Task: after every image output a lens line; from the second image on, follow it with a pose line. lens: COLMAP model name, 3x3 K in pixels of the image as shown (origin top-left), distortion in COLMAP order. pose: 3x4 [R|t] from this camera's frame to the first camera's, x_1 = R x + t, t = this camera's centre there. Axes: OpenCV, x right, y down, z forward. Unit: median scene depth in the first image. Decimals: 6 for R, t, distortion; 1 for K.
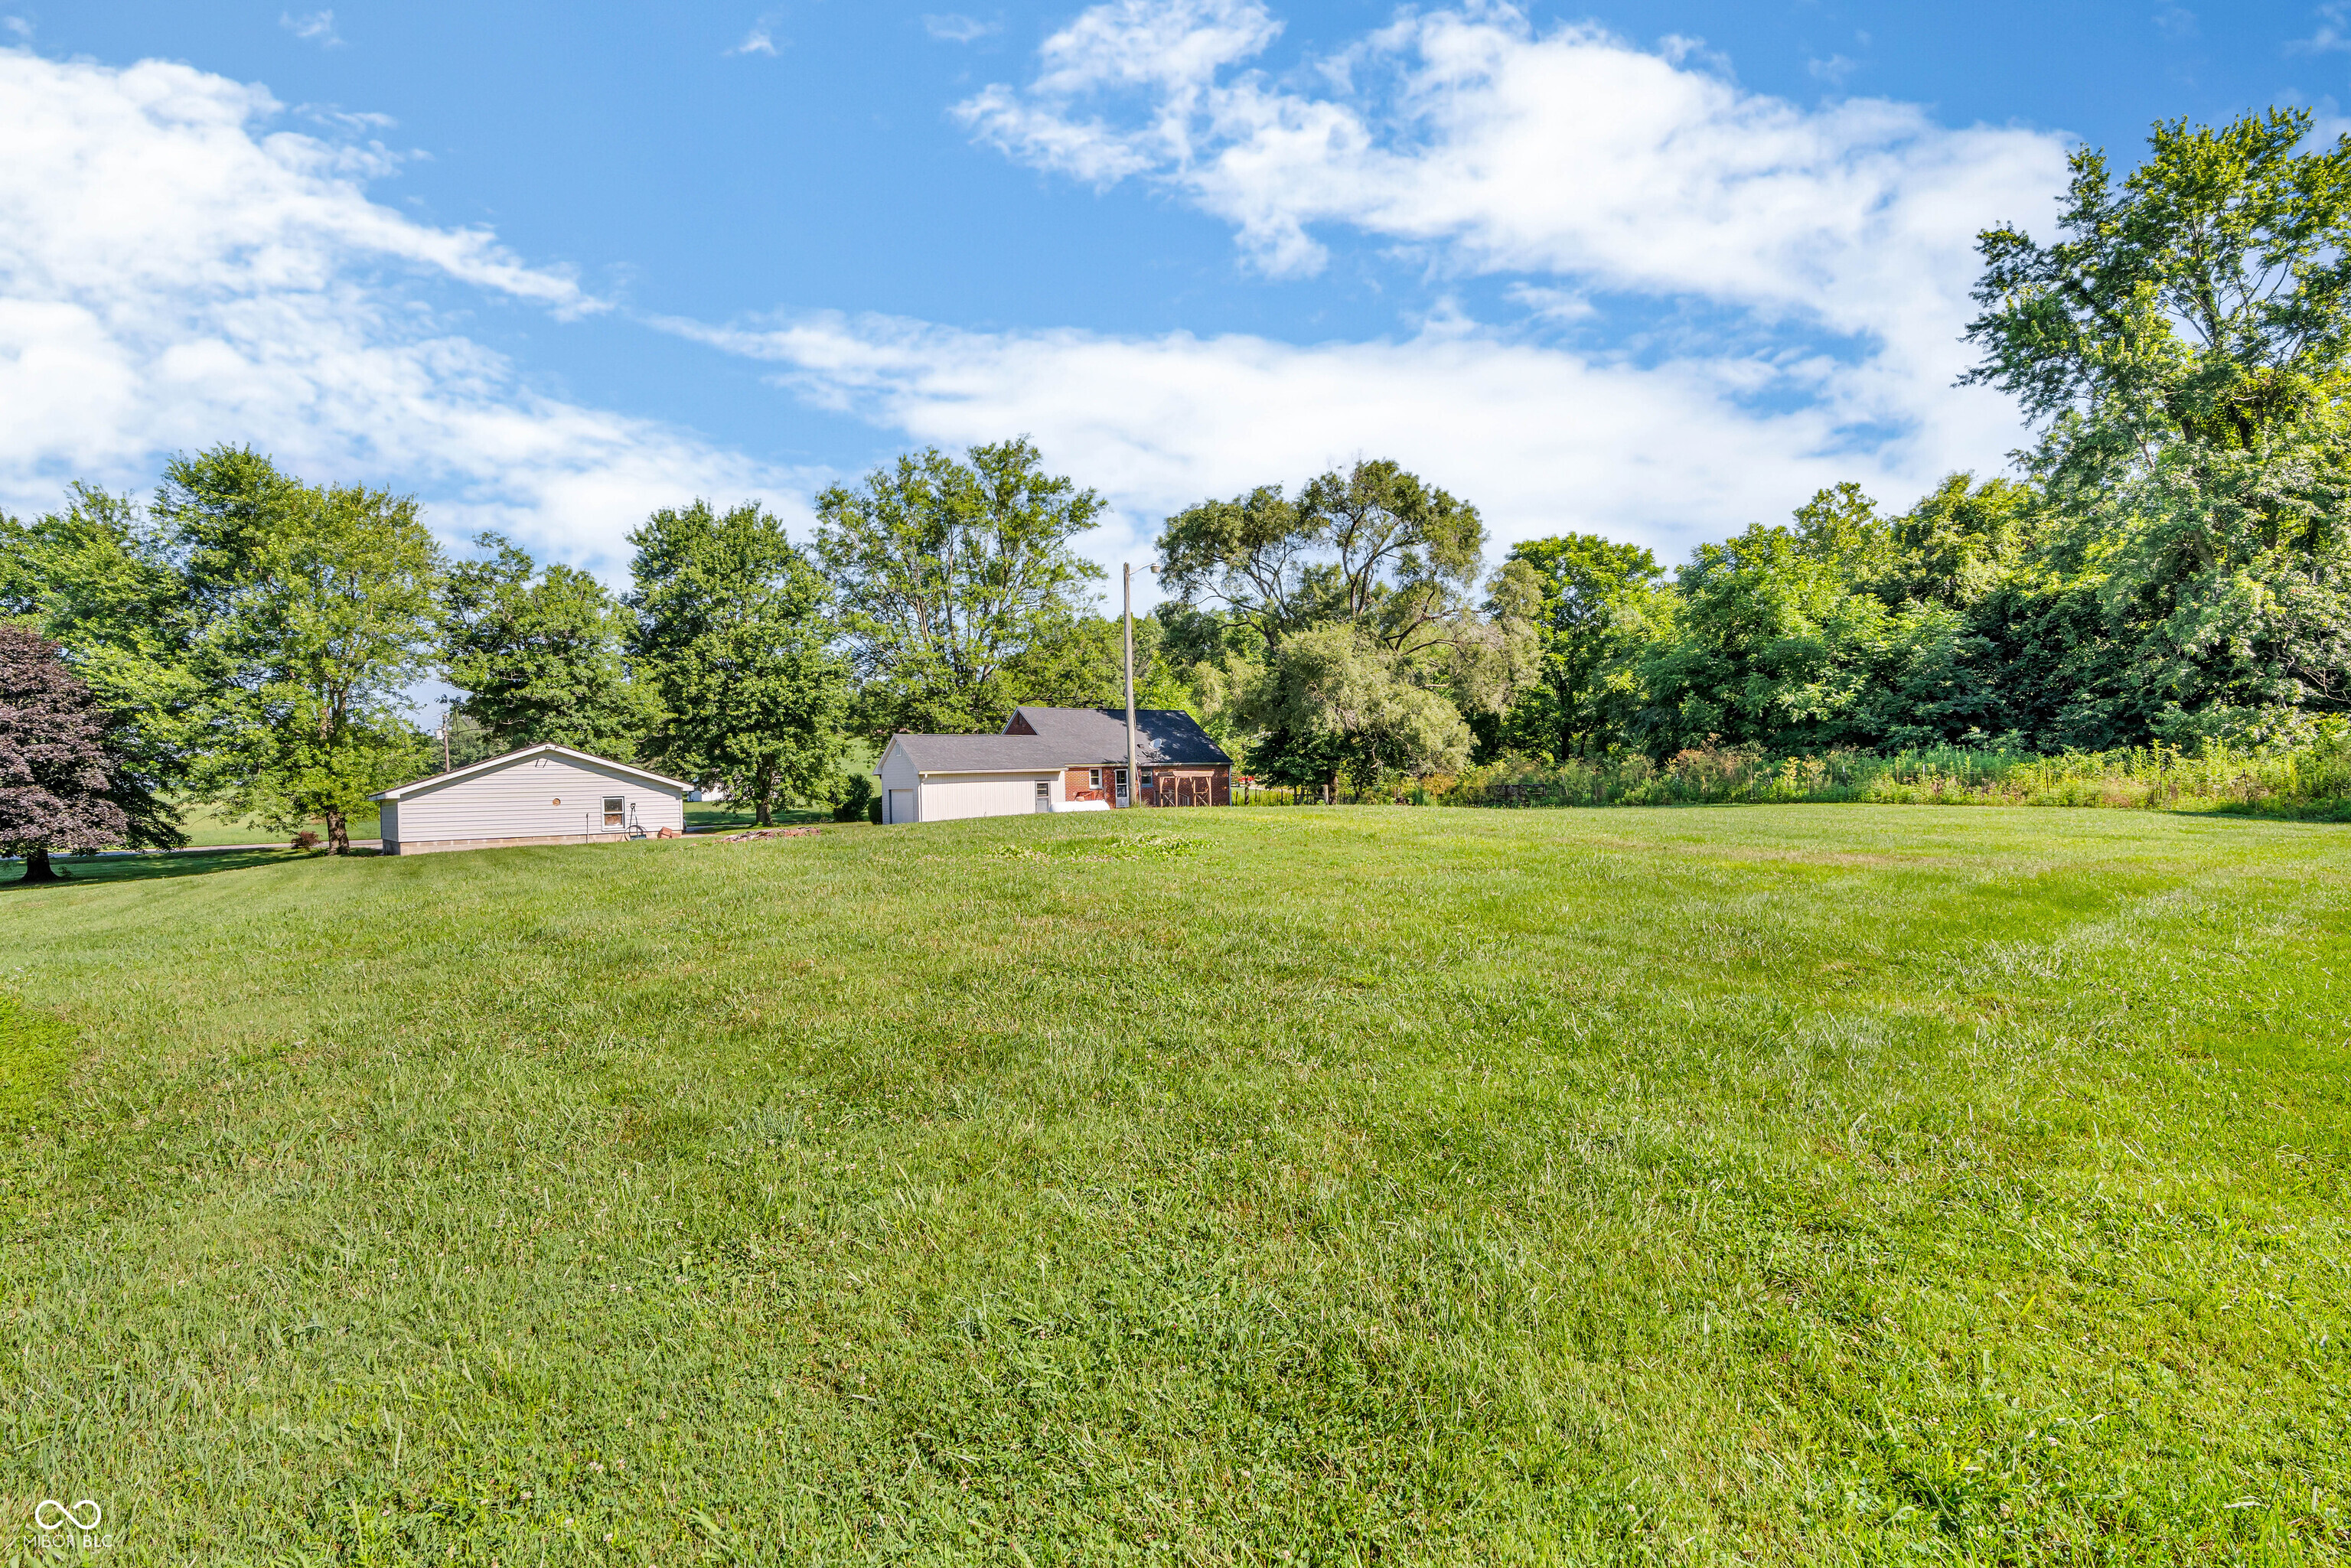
lens RADIAL K [[1156.6, 0, 1176.3], [0, 1156.6, 795.4], [0, 0, 1]] dist [-0.013026, 0.005518]
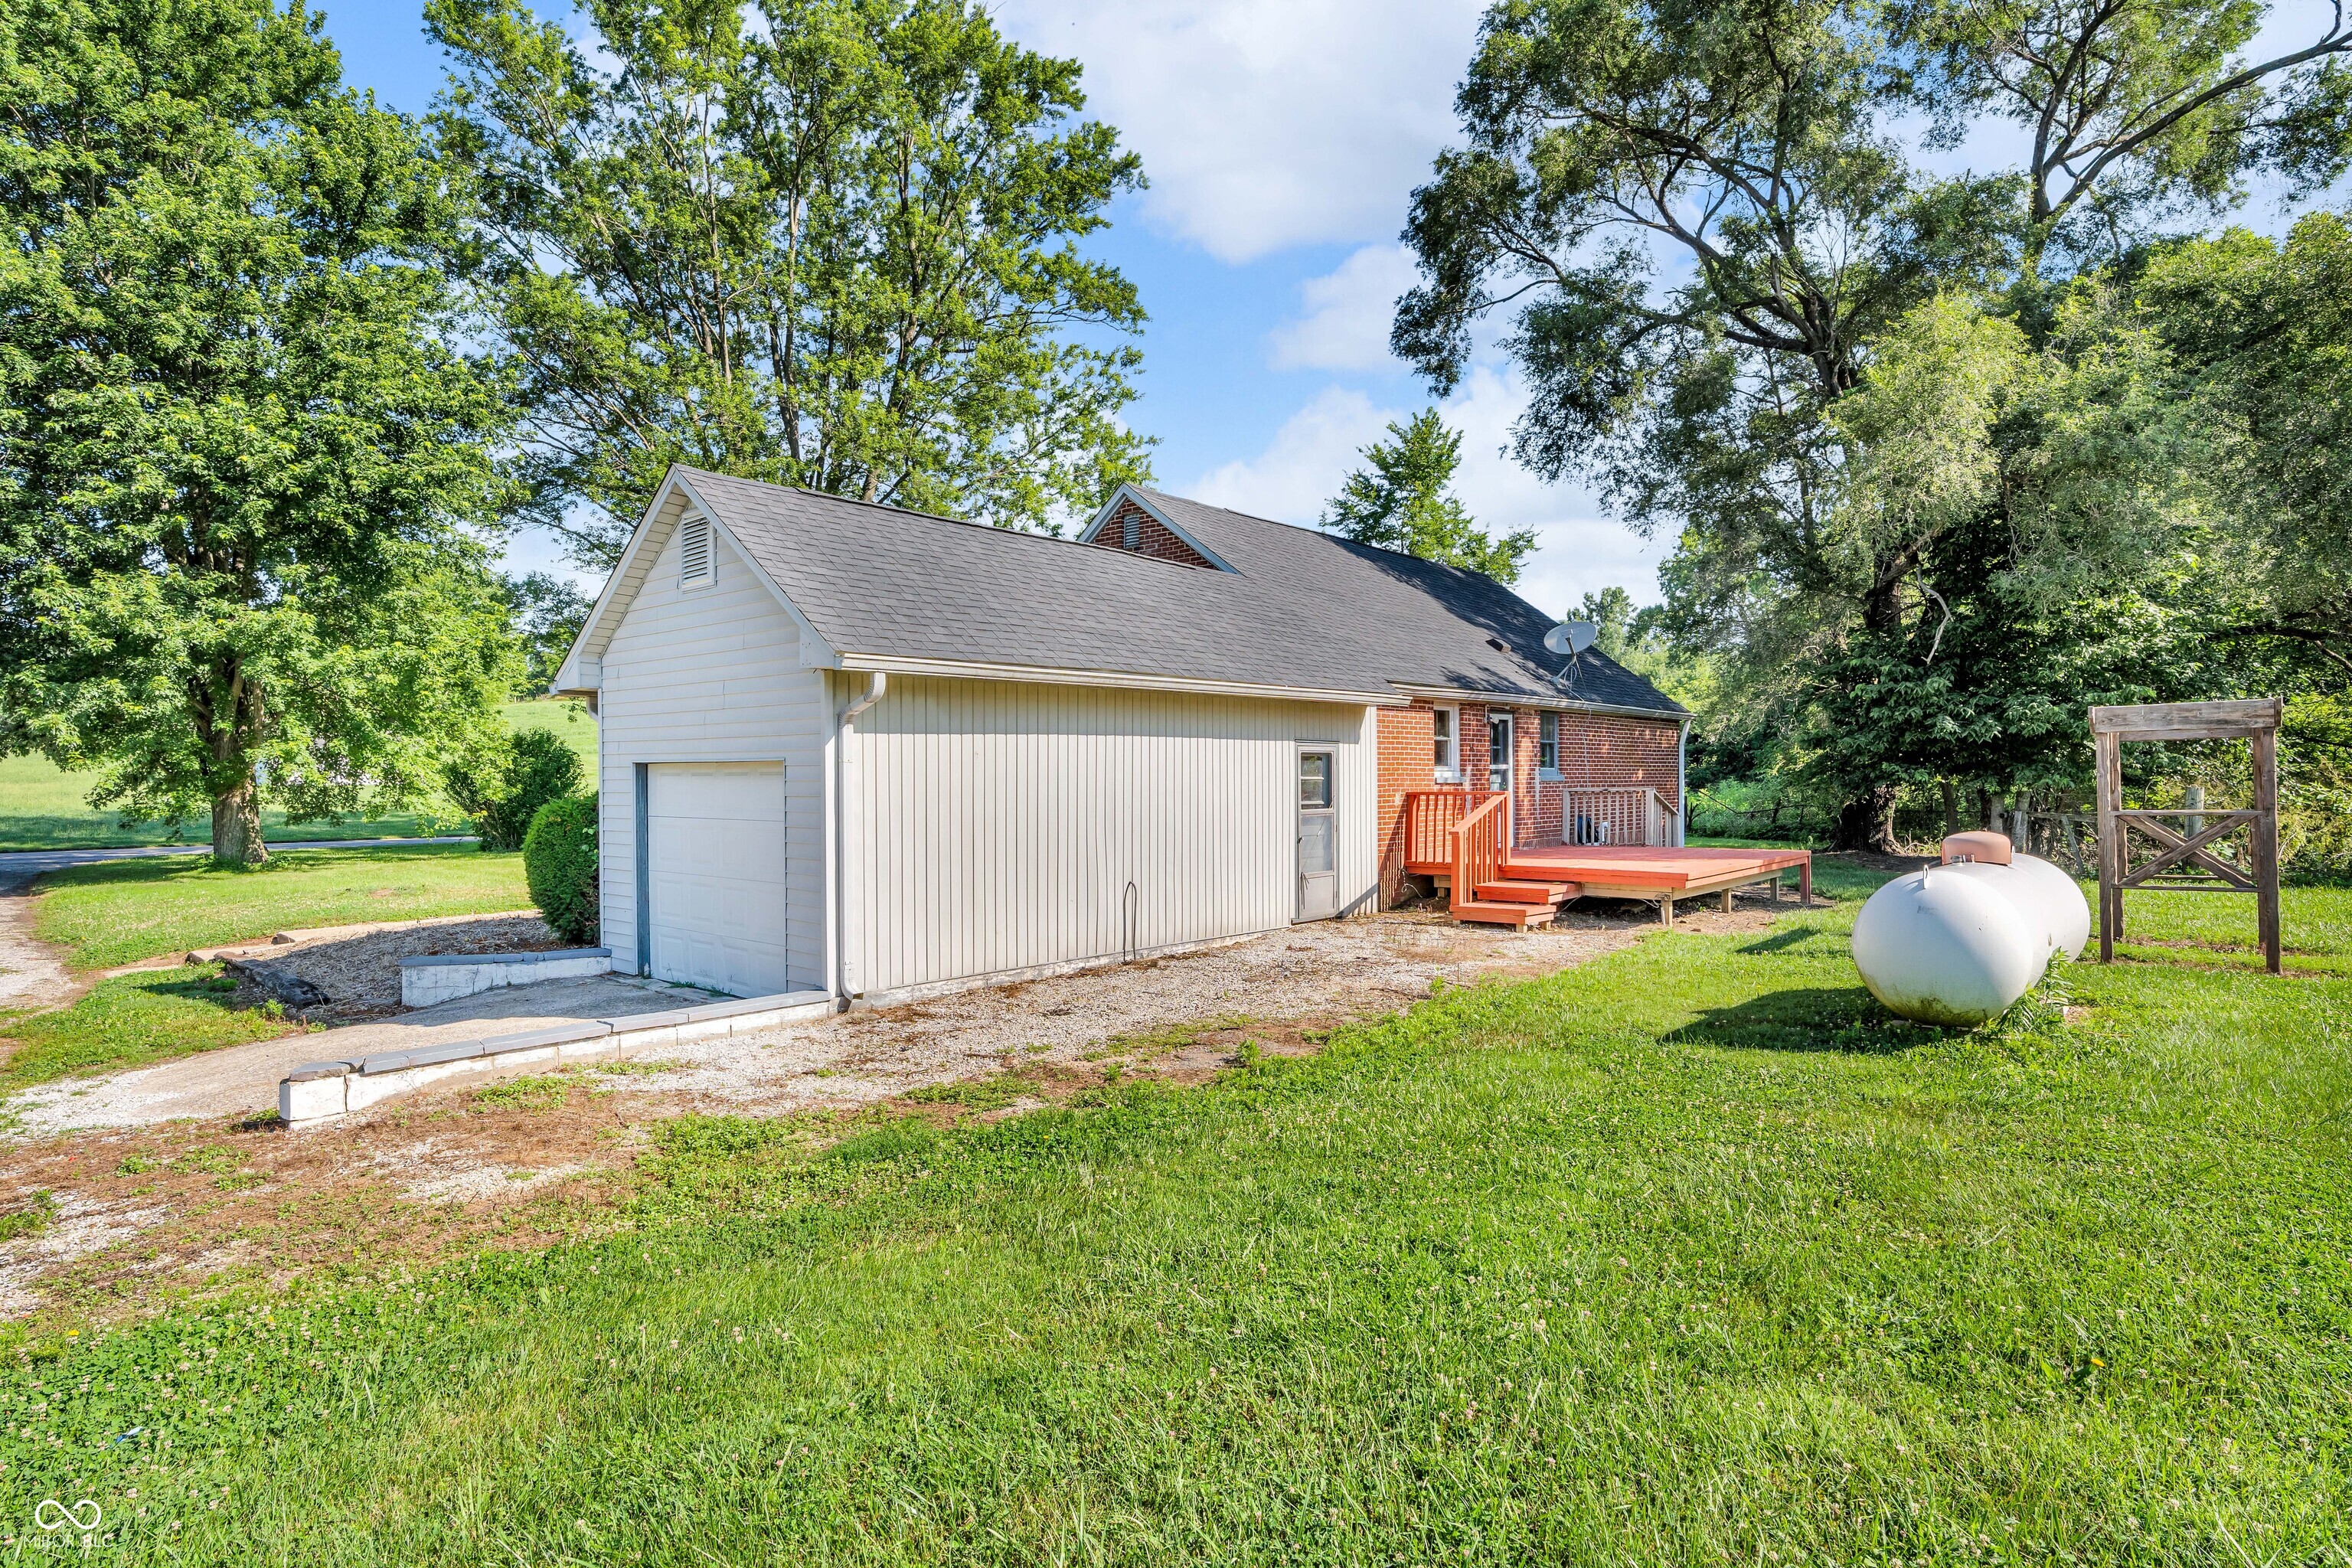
lens RADIAL K [[1232.2, 0, 1181.6], [0, 1232.2, 777.2], [0, 0, 1]] dist [-0.001632, 0.001006]
pose [[0.980709, 0.021625, 0.194273, -0.164598], [-0.019194, 0.999712, -0.014387, -0.000602], [-0.194528, 0.010380, 0.980842, 0.637542]]
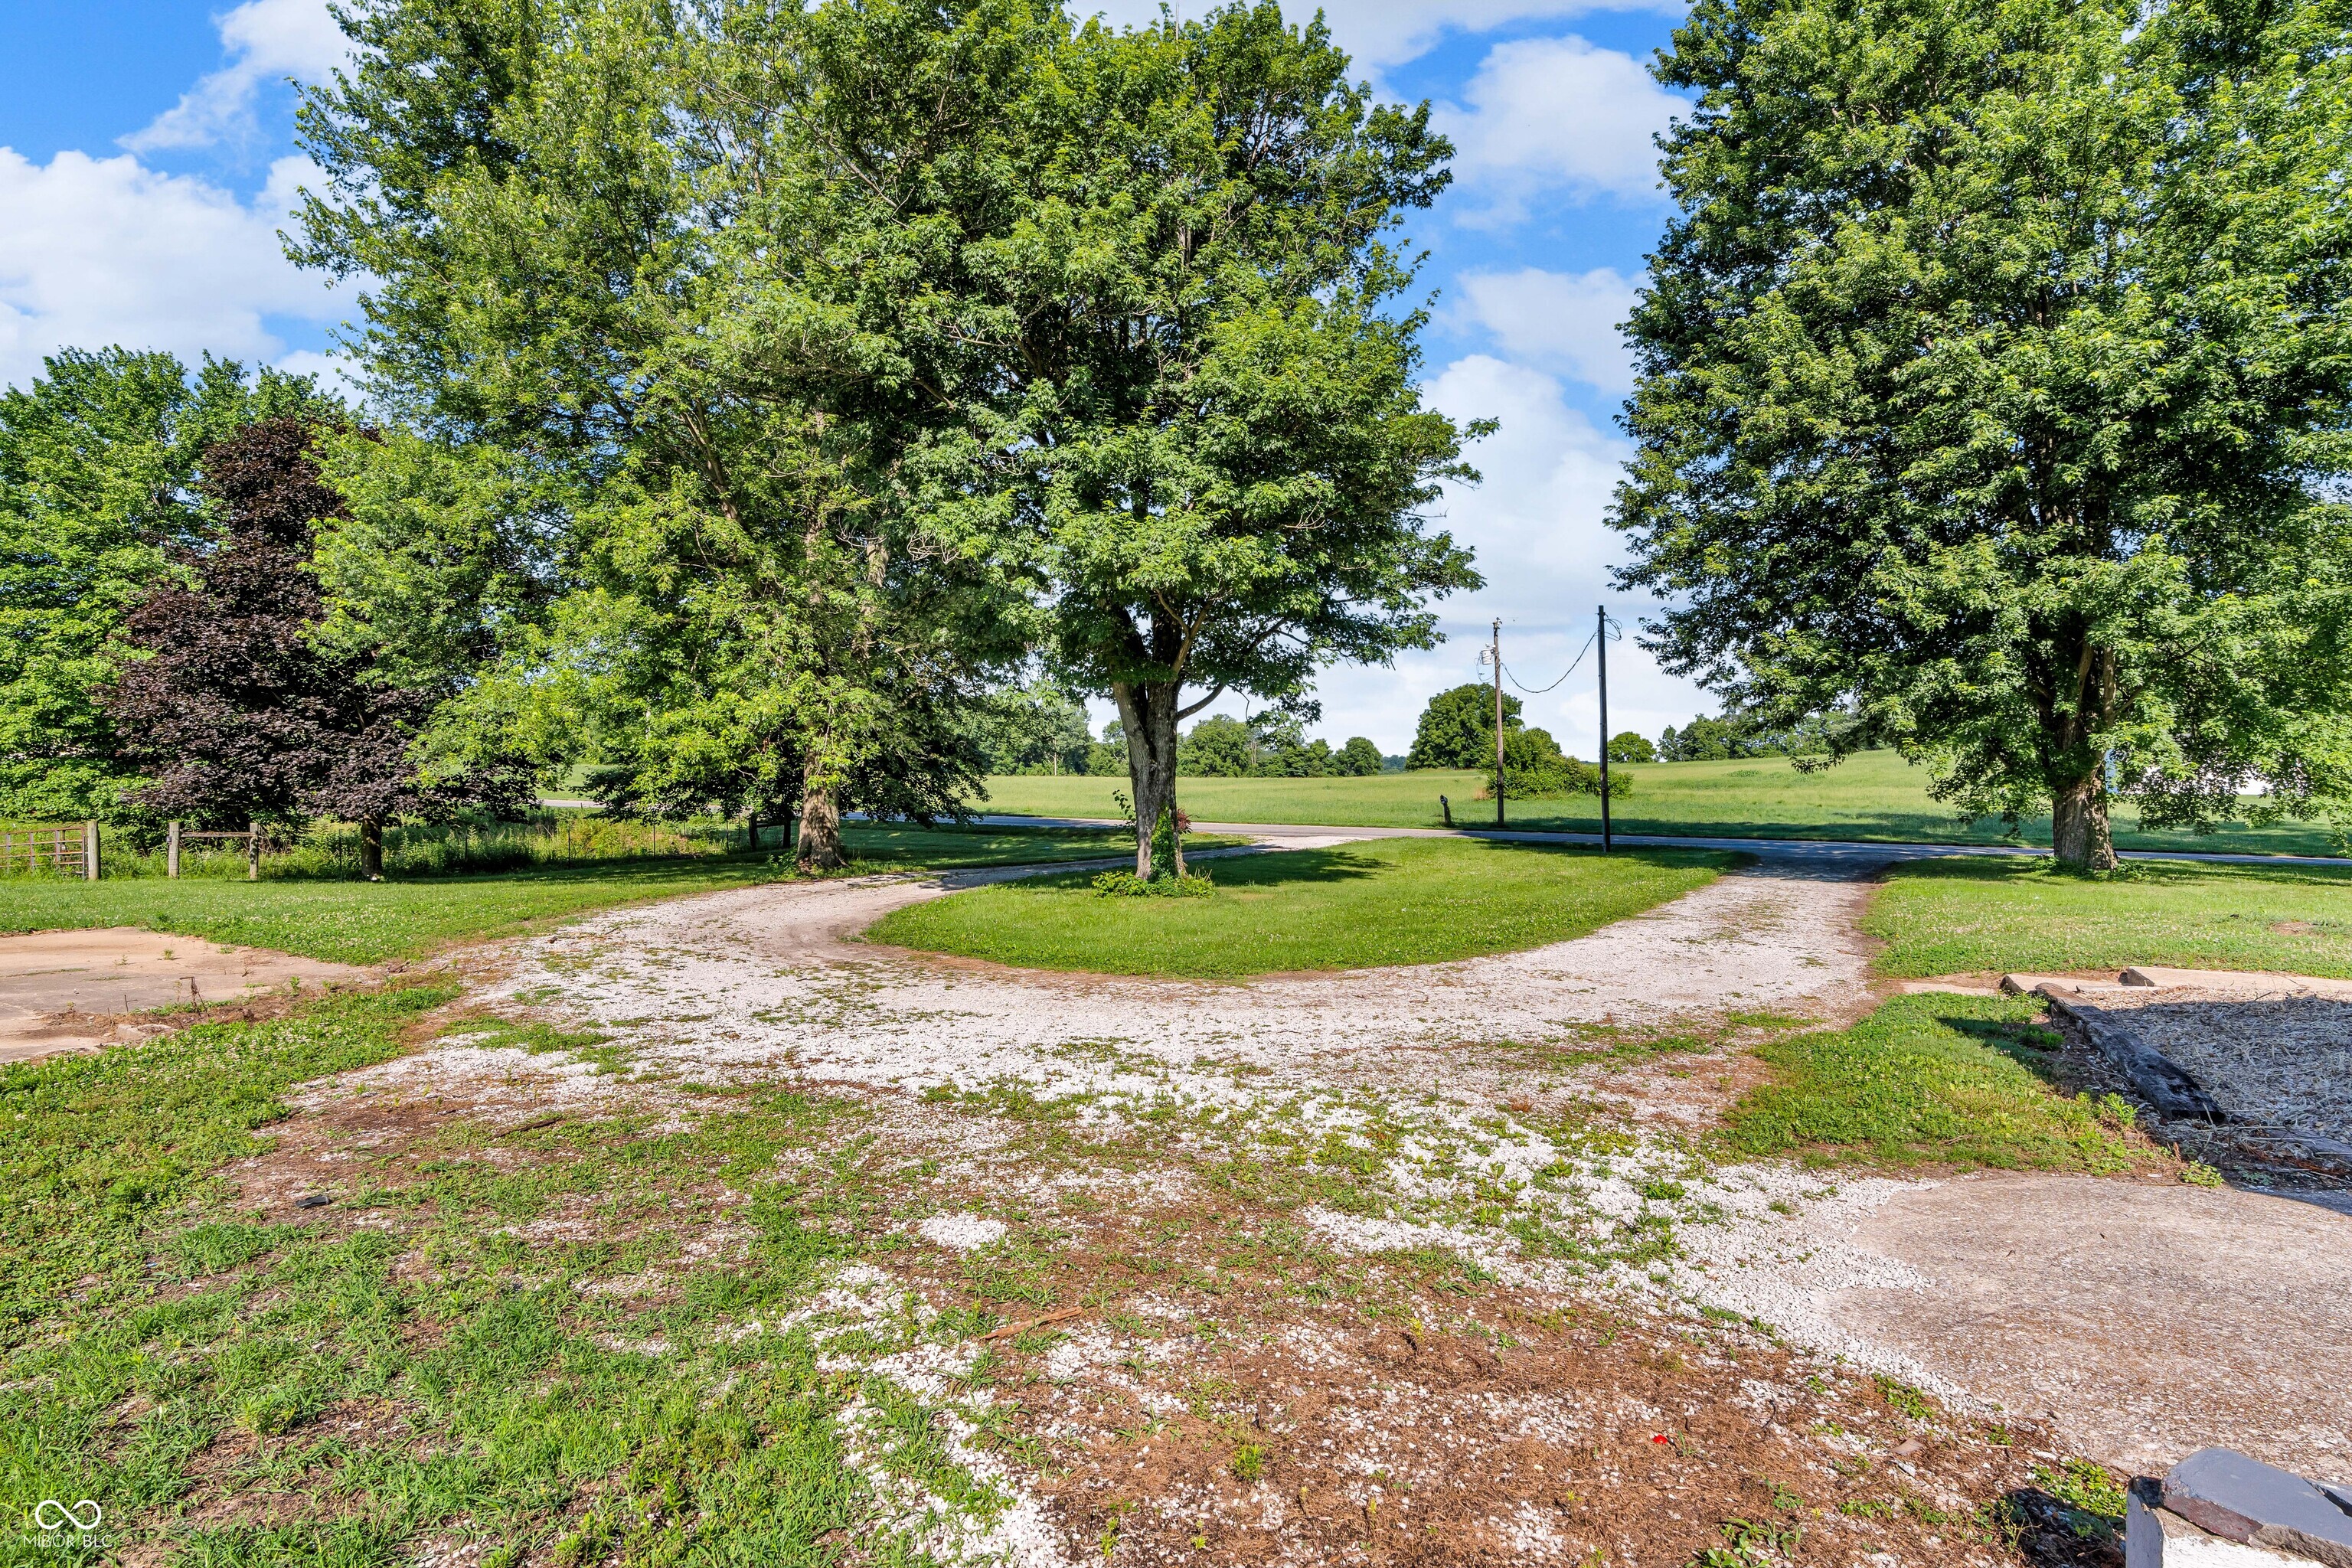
lens RADIAL K [[1157.1, 0, 1147.7], [0, 1157.1, 782.7], [0, 0, 1]] dist [-0.013026, 0.005518]
pose [[0.412642, 0.034343, -0.910246, -0.200846], [-0.034126, 0.999170, 0.022227, 0.005095], [0.910254, 0.021891, 0.413472, 0.714897]]
